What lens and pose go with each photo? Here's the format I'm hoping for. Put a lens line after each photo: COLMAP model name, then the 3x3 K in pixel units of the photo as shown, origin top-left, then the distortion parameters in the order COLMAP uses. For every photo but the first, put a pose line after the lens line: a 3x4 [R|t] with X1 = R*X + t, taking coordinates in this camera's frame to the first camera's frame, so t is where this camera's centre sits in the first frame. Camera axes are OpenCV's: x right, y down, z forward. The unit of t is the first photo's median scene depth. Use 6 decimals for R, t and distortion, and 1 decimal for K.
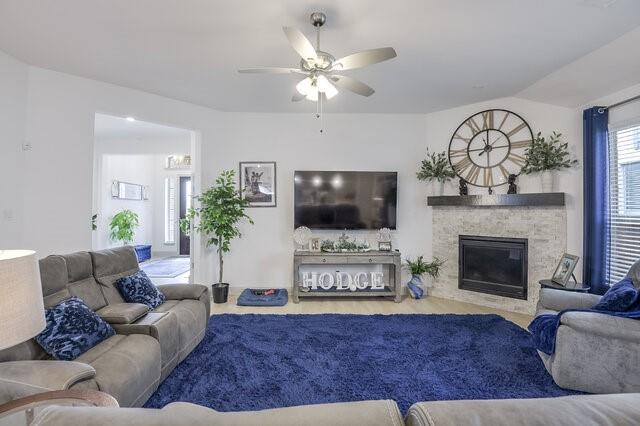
lens RADIAL K [[304.0, 0, 308.9], [0, 304.0, 207.4], [0, 0, 1]] dist [-0.022647, -0.004786]
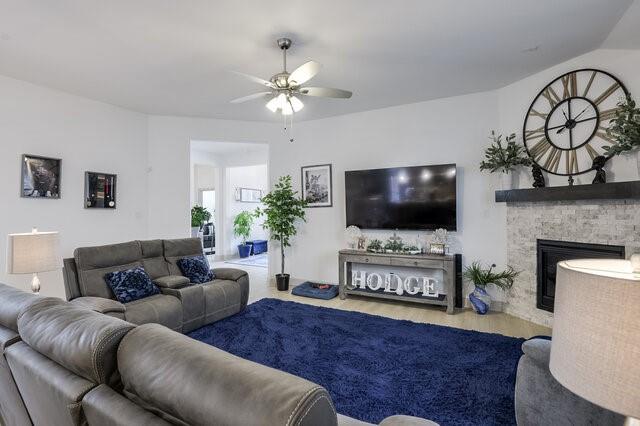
lens RADIAL K [[330.4, 0, 316.3], [0, 330.4, 207.3], [0, 0, 1]] dist [-0.021137, -0.005952]
pose [[0.862494, -0.014901, -0.505847, 0.449677], [0.016546, 0.999862, -0.001241, 0.001311], [0.505796, -0.007299, 0.862622, -0.012742]]
